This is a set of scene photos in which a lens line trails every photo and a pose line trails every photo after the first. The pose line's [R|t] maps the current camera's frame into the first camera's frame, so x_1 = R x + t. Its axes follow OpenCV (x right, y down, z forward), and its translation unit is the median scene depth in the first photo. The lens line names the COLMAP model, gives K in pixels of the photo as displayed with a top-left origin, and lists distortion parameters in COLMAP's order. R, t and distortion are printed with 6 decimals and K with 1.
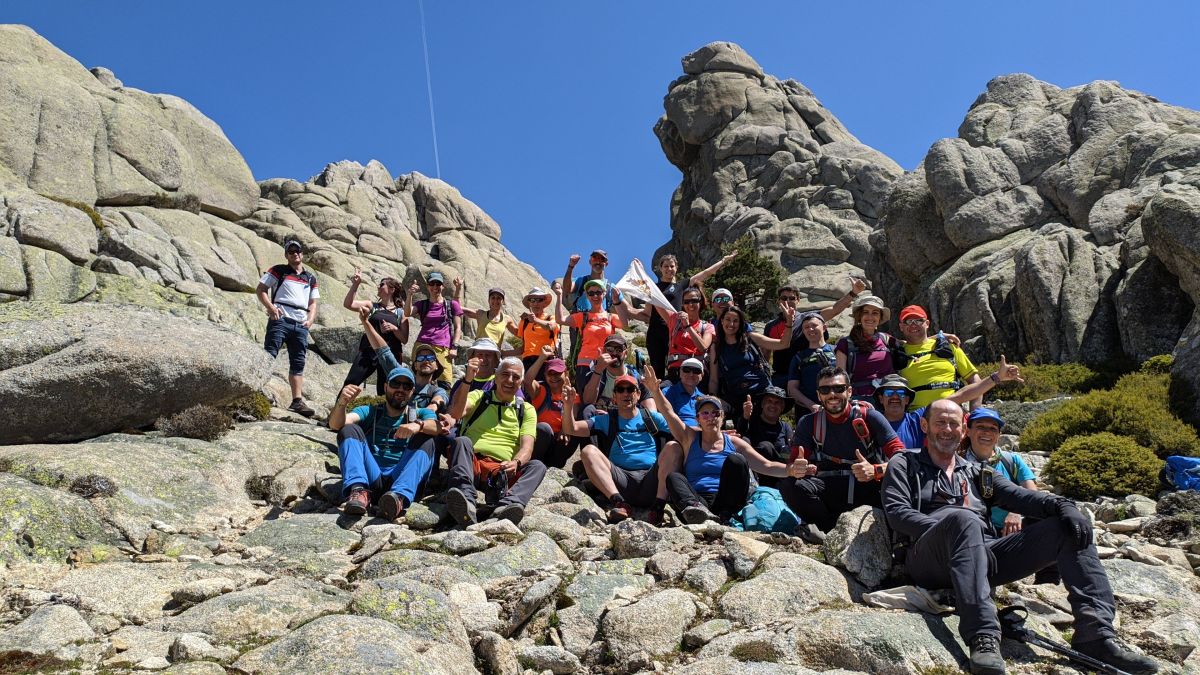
lens RADIAL K [[849.5, 0, 598.0], [0, 849.5, 334.7], [0, 0, 1]] dist [0.016762, 0.001787]
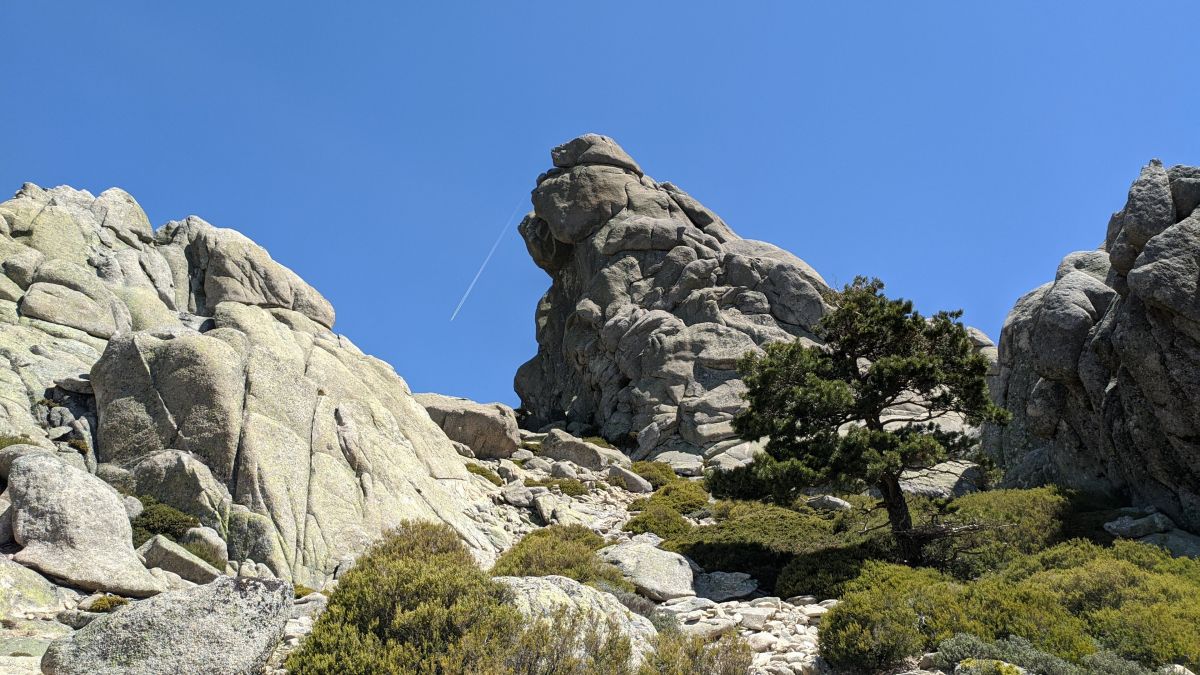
lens RADIAL K [[849.2, 0, 600.0], [0, 849.2, 337.5], [0, 0, 1]] dist [0.022324, -0.006501]
pose [[0.981162, 0.013573, 0.192711, -0.047796], [0.014556, 0.989500, -0.143799, -0.010562], [-0.192640, 0.143895, 0.970662, 0.397078]]
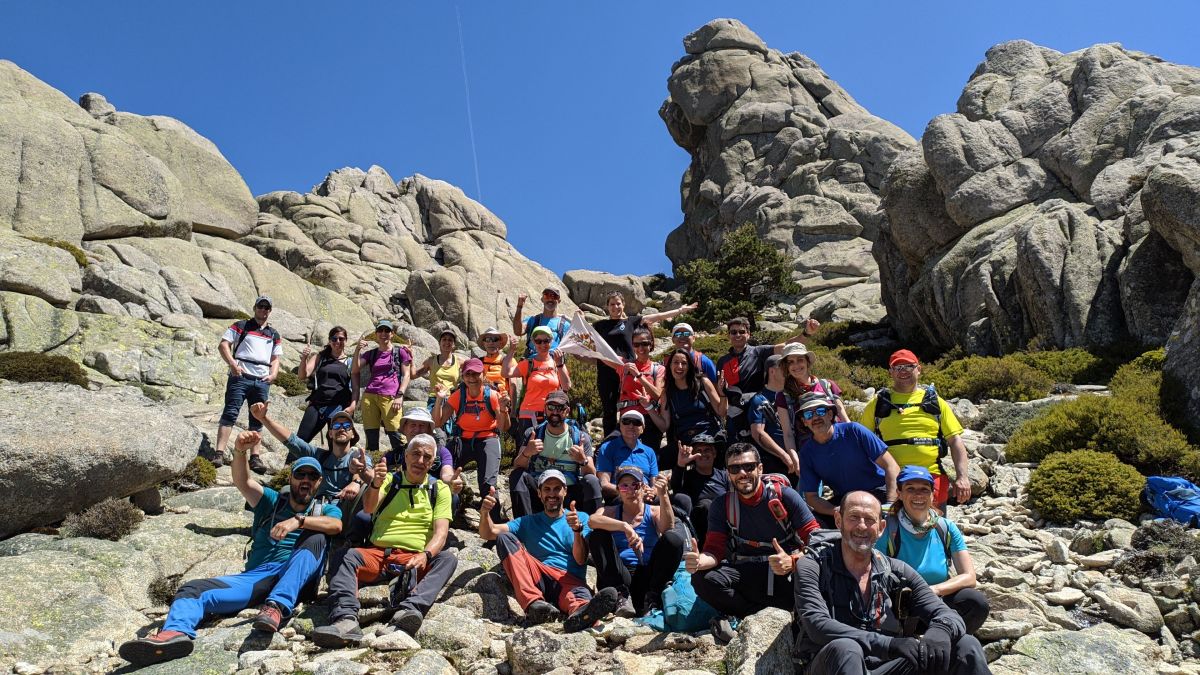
lens RADIAL K [[849.2, 0, 600.0], [0, 849.2, 337.5], [0, 0, 1]] dist [0.022324, -0.006501]
pose [[0.998030, -0.058141, -0.023559, 0.012901], [0.058615, 0.998081, 0.019962, -0.009405], [0.022353, -0.021304, 0.999523, 0.005837]]
